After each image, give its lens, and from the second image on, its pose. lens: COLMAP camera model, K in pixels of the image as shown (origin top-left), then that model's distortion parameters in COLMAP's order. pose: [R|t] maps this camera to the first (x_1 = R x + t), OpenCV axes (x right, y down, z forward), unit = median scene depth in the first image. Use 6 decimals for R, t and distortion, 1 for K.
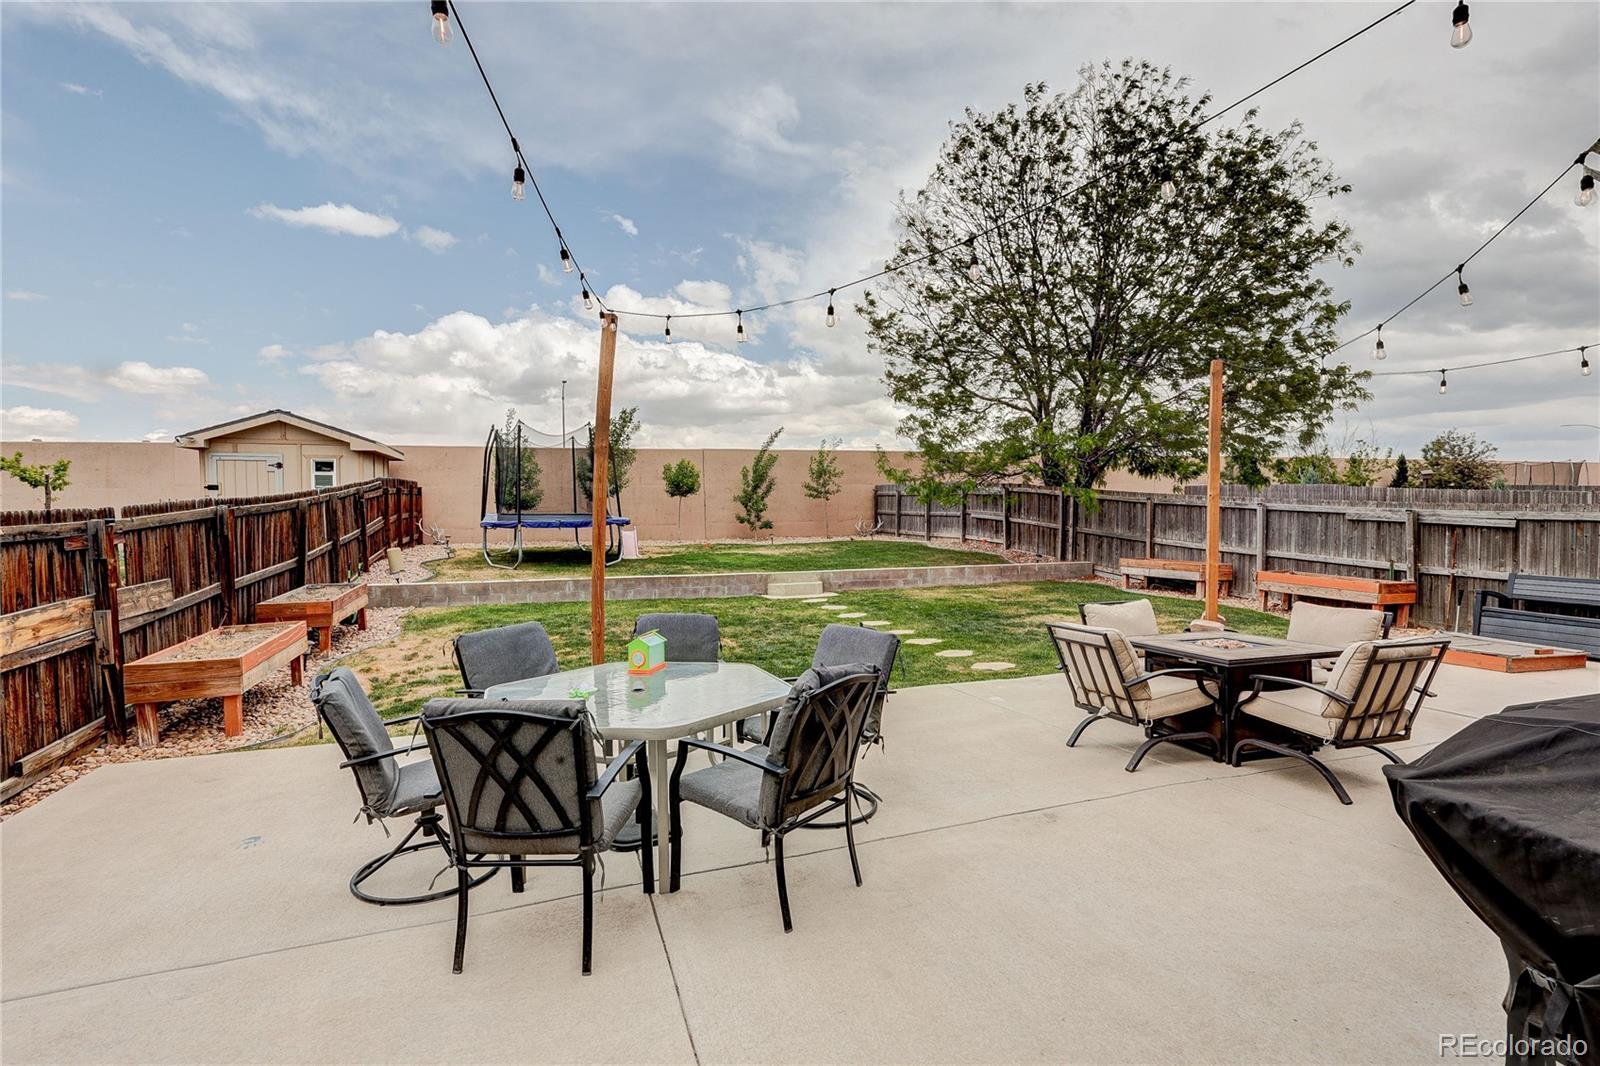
lens RADIAL K [[761.6, 0, 808.7], [0, 761.6, 534.1], [0, 0, 1]] dist [-0.006583, -0.000023]
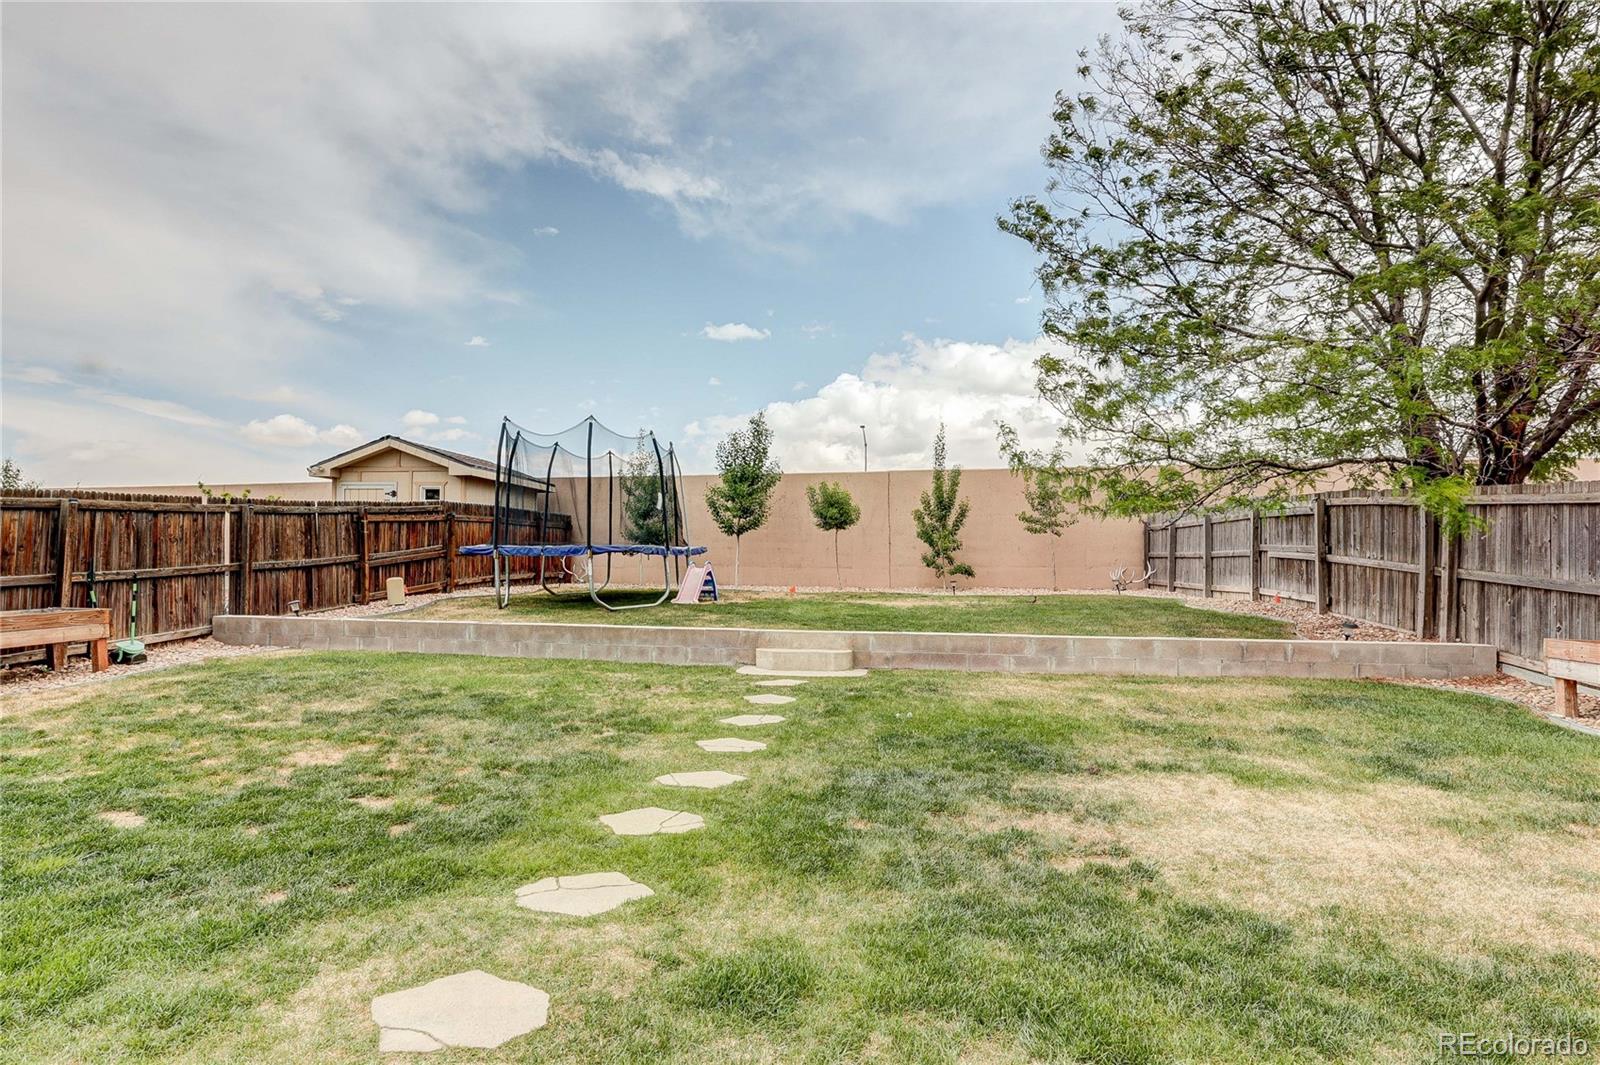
lens RADIAL K [[761.6, 0, 810.4], [0, 761.6, 541.4], [0, 0, 1]] dist [-0.006583, -0.000023]
pose [[0.879649, -0.004318, -0.475605, 0.220469], [-0.028968, 0.997616, -0.062635, 0.014590], [0.474741, 0.068874, 0.877426, 0.396705]]
